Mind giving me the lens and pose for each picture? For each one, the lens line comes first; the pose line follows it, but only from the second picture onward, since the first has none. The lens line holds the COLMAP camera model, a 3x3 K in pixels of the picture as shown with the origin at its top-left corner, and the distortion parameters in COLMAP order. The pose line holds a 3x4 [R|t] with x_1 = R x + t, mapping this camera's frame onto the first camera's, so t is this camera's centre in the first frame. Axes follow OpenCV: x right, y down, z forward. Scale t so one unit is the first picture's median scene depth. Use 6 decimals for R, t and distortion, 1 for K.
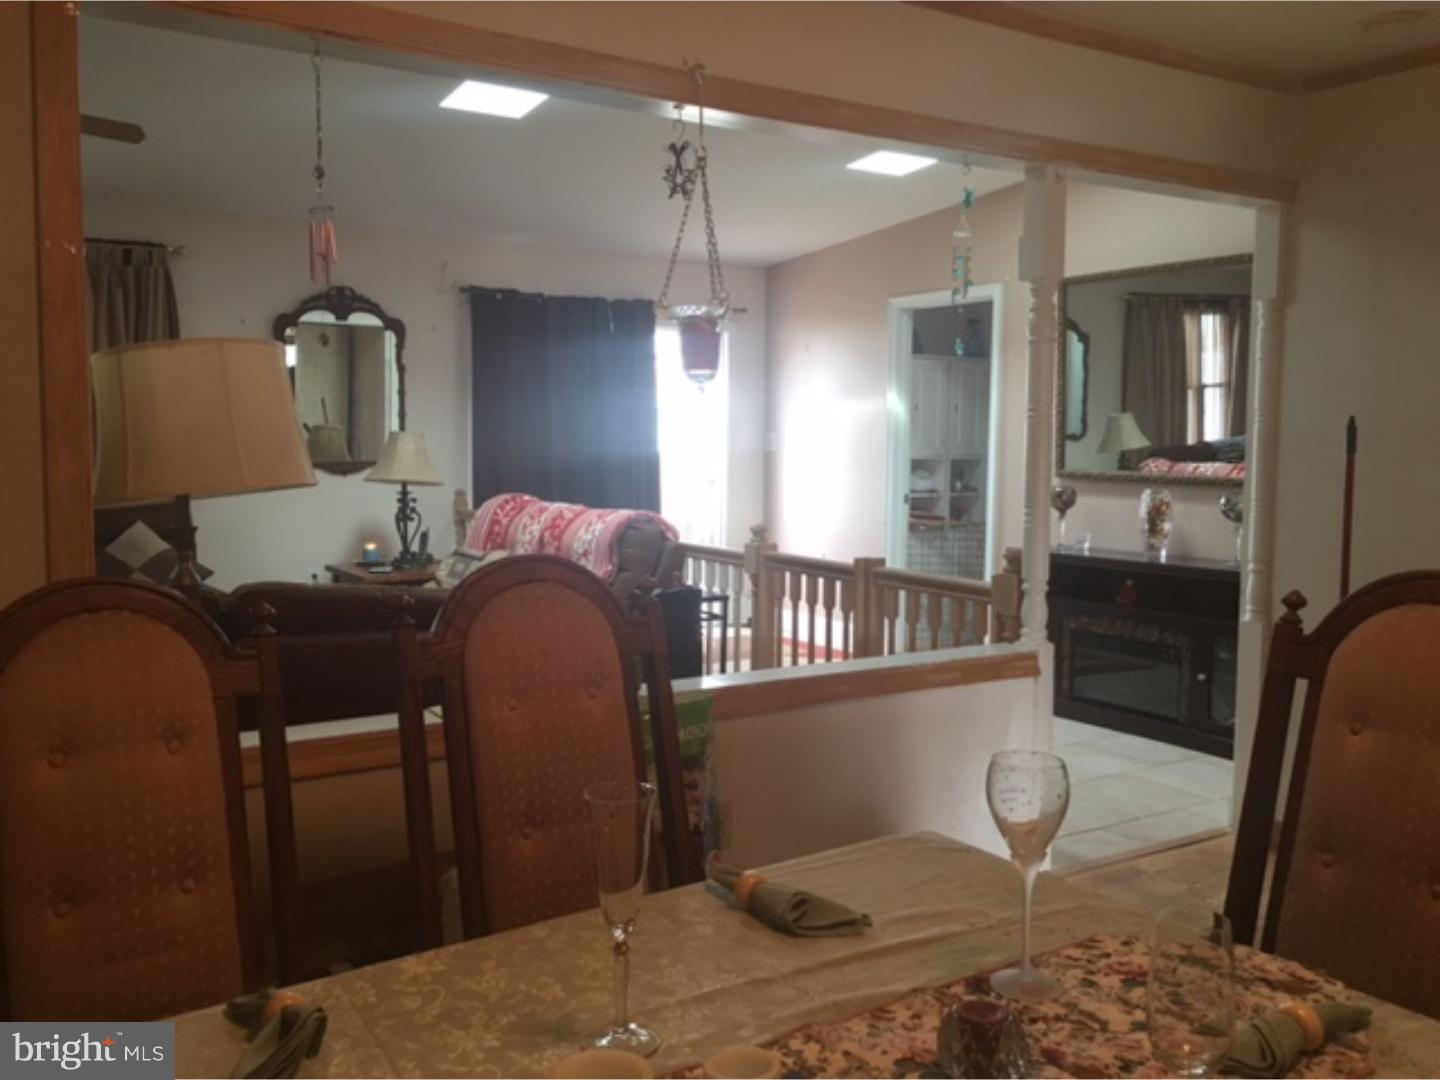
lens RADIAL K [[1231.0, 0, 723.2], [0, 1231.0, 525.3], [0, 0, 1]] dist [0.067269, -0.093185]
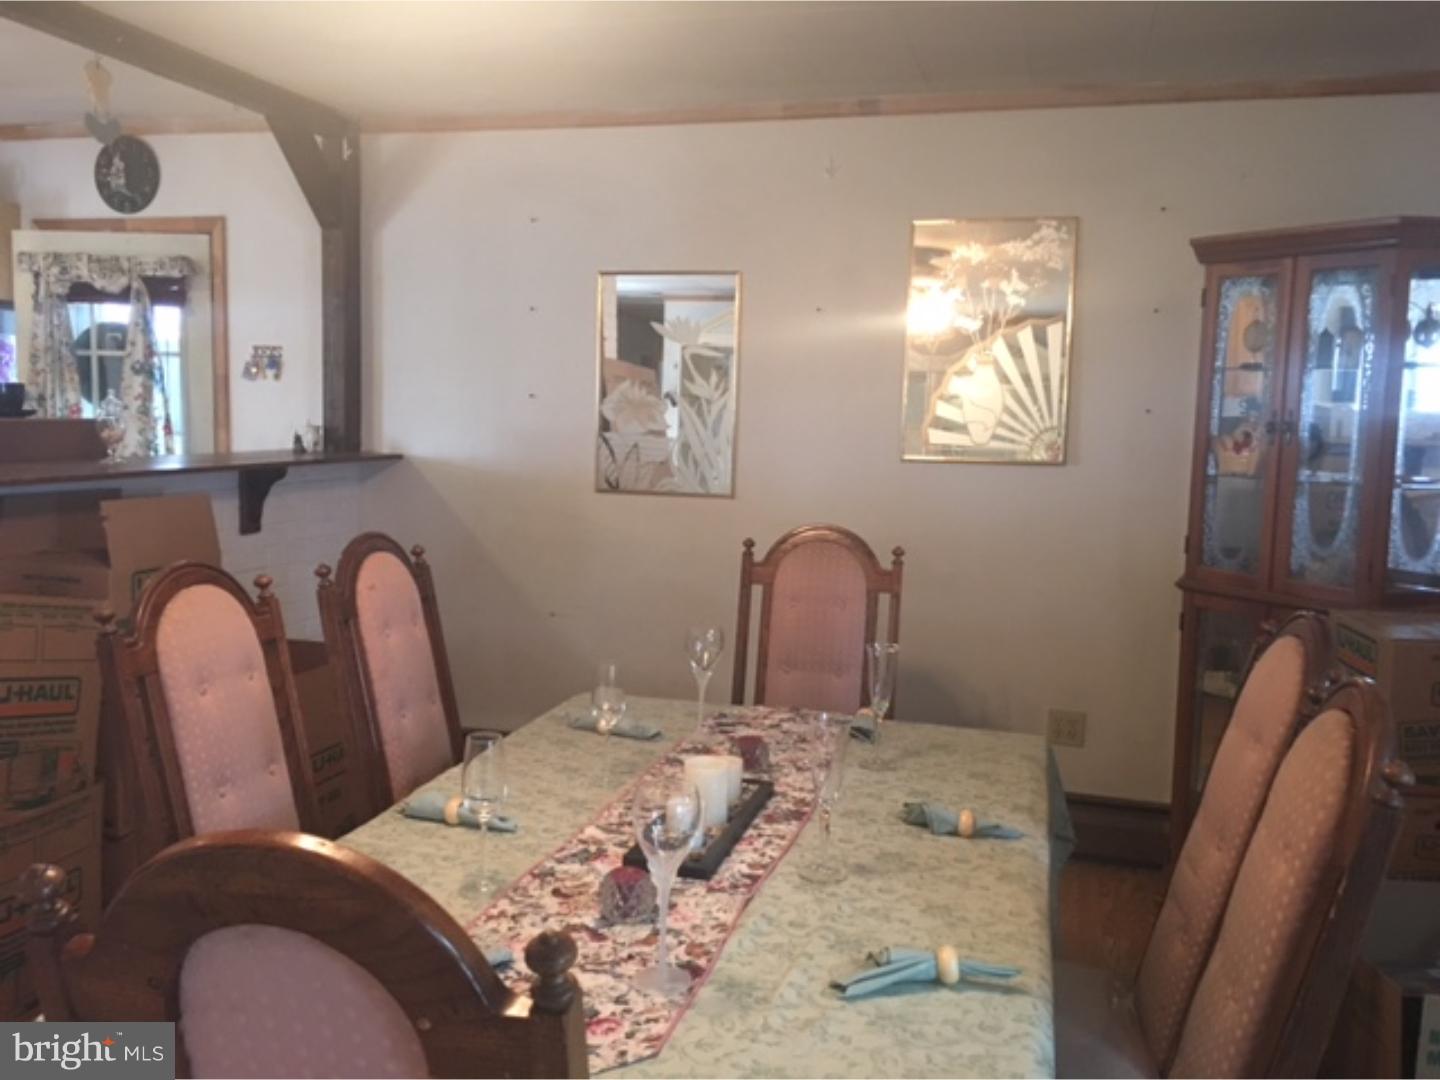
lens RADIAL K [[1231.0, 0, 723.8], [0, 1231.0, 539.4], [0, 0, 1]] dist [0.067269, -0.093185]
pose [[-0.749628, 0.034612, -0.660954, 0.936669], [-0.082635, 0.985923, 0.145352, -0.207182], [0.656681, 0.163578, -0.736215, 1.795115]]
